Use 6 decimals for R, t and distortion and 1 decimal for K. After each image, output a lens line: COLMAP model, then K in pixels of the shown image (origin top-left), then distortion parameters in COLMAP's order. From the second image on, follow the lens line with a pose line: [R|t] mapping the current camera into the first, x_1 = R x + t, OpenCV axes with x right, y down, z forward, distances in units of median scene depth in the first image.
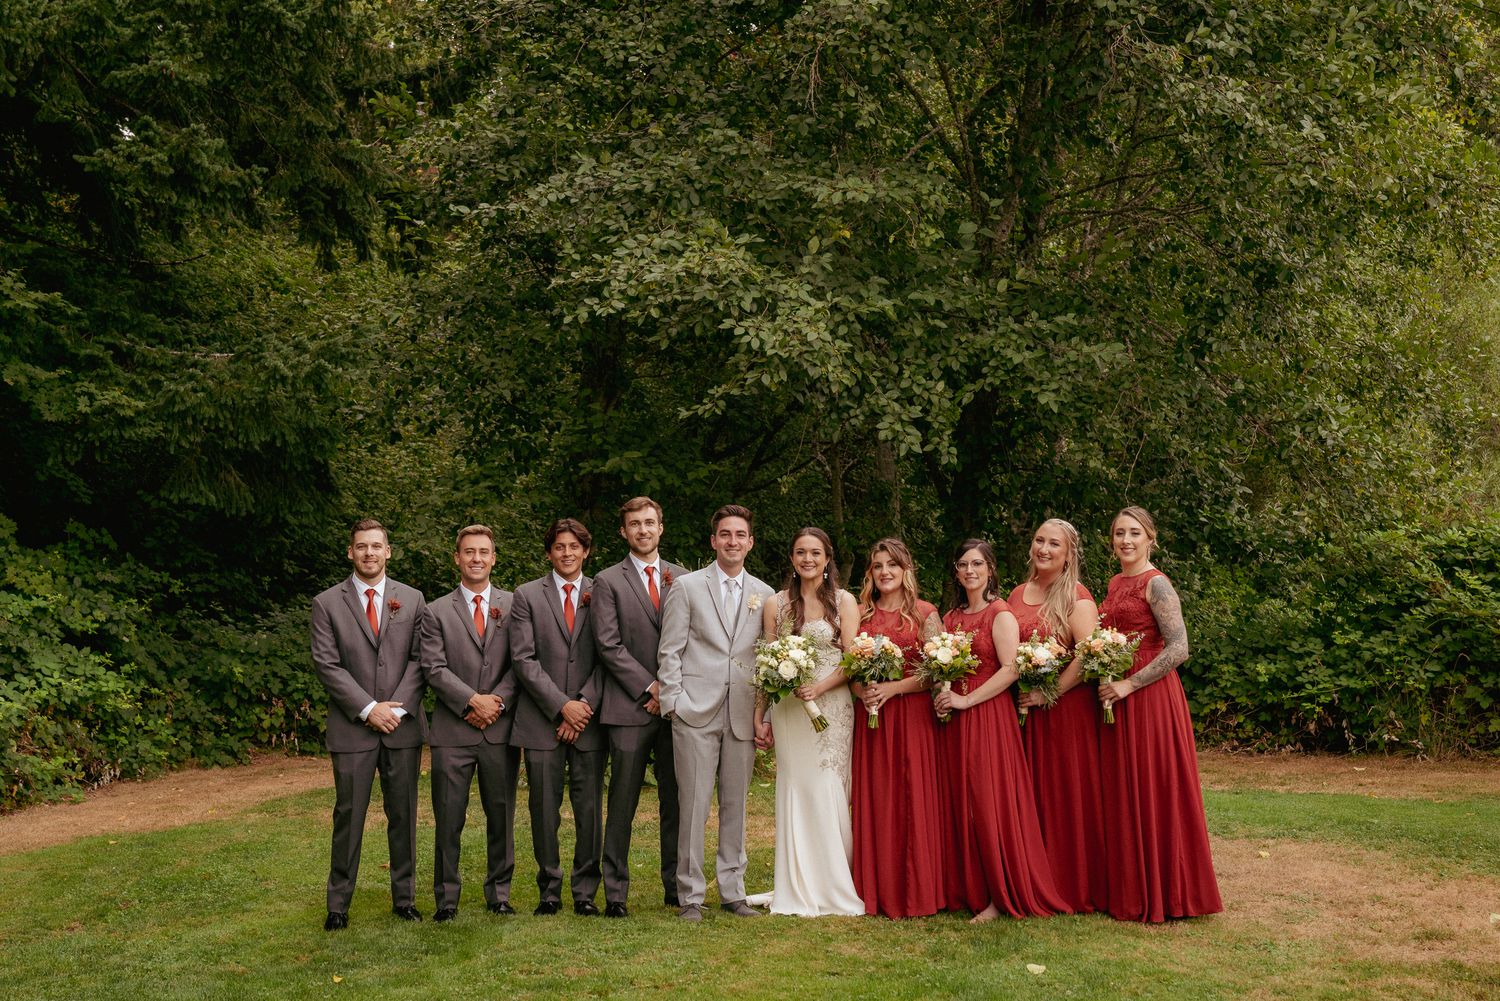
lens RADIAL K [[2013.2, 0, 757.2], [0, 2013.2, 499.3], [0, 0, 1]] dist [-0.123368, 0.000000]
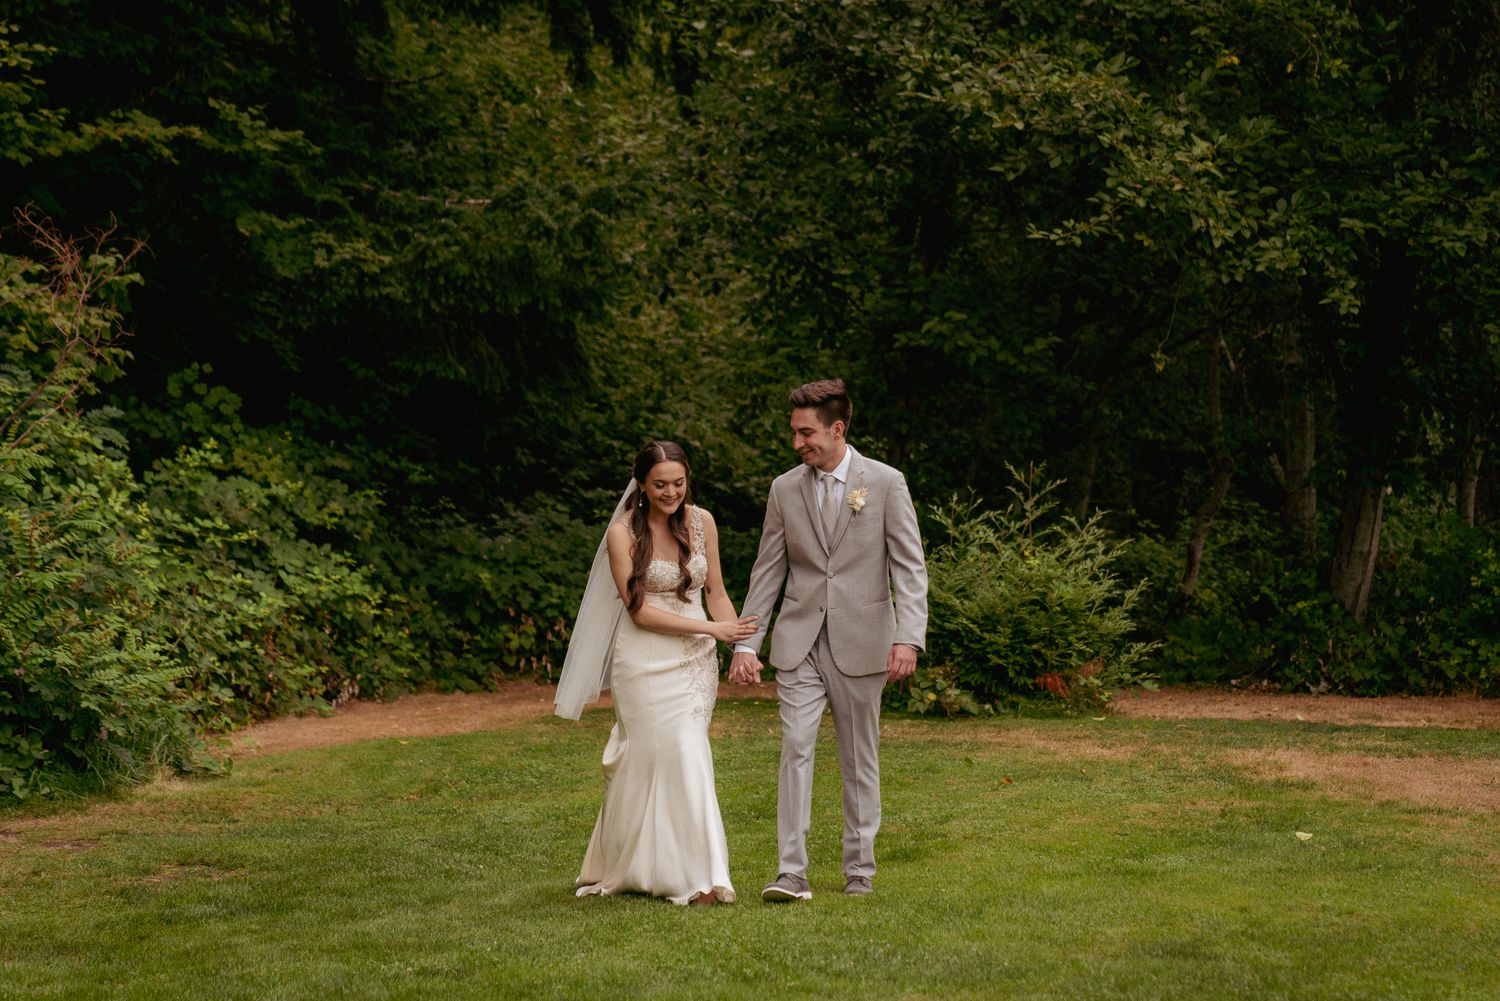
lens RADIAL K [[3395.0, 0, 751.2], [0, 3395.0, 506.2], [0, 0, 1]] dist [-0.071278, 0.000000]
pose [[0.992742, 0.029419, -0.116610, 0.016058], [-0.024267, 0.998676, 0.045361, -0.012367], [0.117790, -0.042202, 0.992141, -0.417263]]
